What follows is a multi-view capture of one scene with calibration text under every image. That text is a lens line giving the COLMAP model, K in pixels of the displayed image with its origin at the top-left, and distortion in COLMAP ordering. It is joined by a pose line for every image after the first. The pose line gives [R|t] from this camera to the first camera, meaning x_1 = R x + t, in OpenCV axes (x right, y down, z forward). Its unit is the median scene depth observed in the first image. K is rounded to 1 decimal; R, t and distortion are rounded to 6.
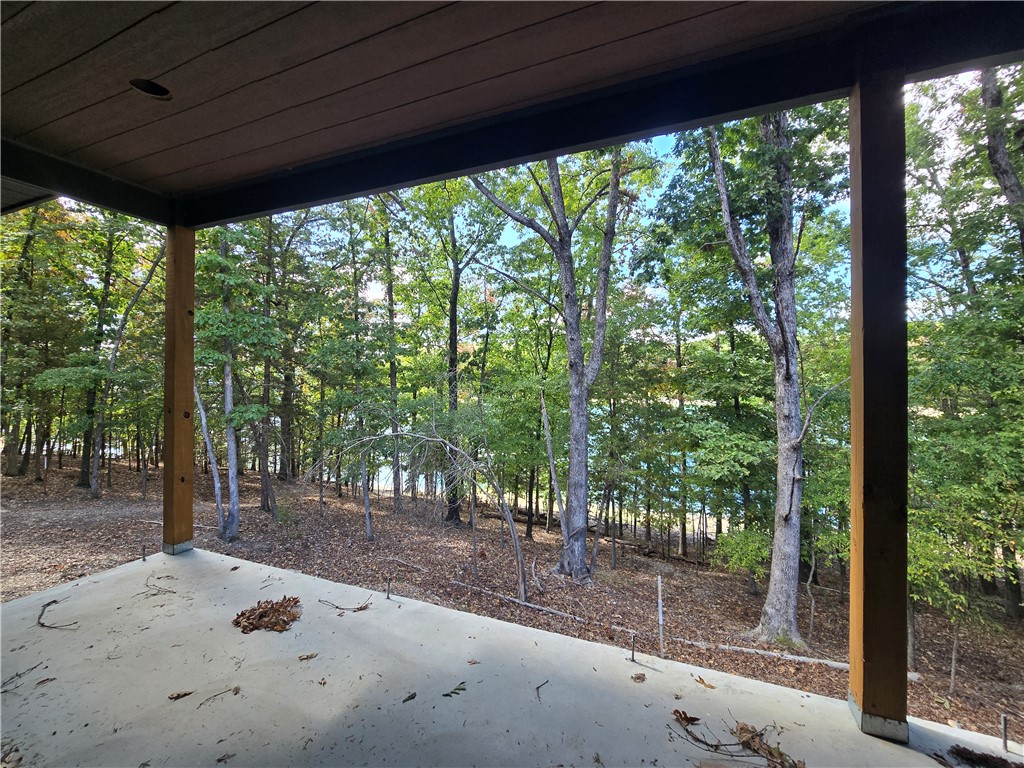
lens RADIAL K [[421.3, 0, 513.8], [0, 421.3, 380.2], [0, 0, 1]] dist [-0.012123, 0.003309]
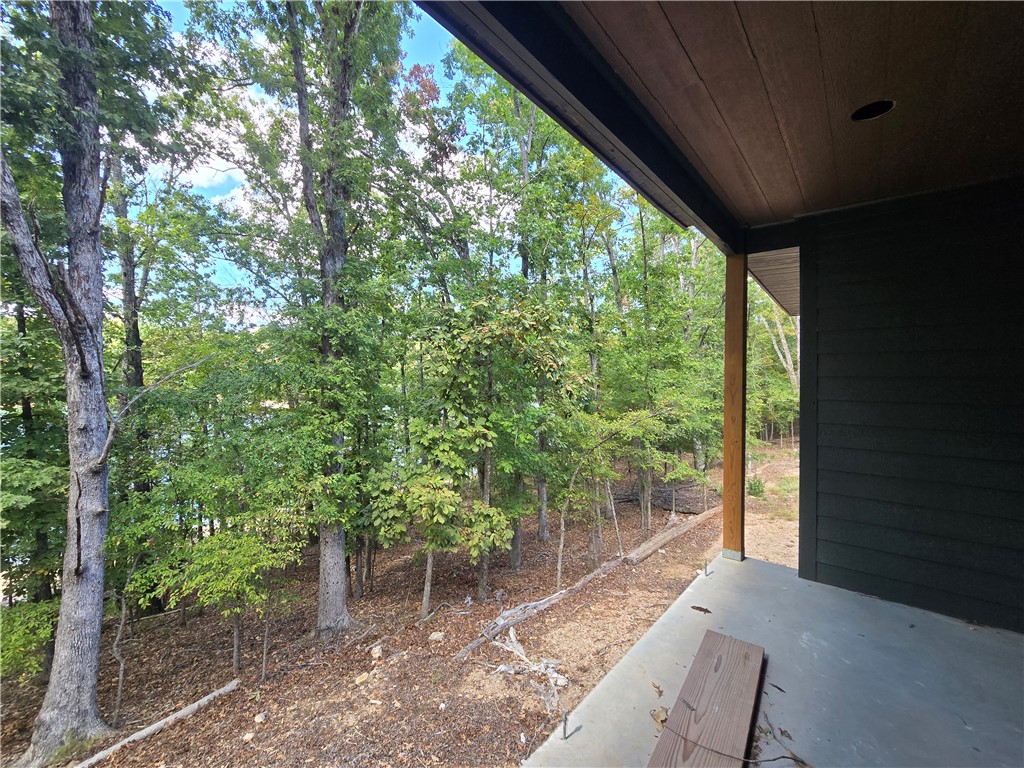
lens RADIAL K [[421.3, 0, 511.9], [0, 421.3, 382.9], [0, 0, 1]] dist [-0.012123, 0.003309]
pose [[0.308962, 0.001814, 0.951073, 0.195924], [-0.015191, 0.999880, 0.003028, -0.006331], [-0.950953, -0.015383, 0.308953, 0.078372]]
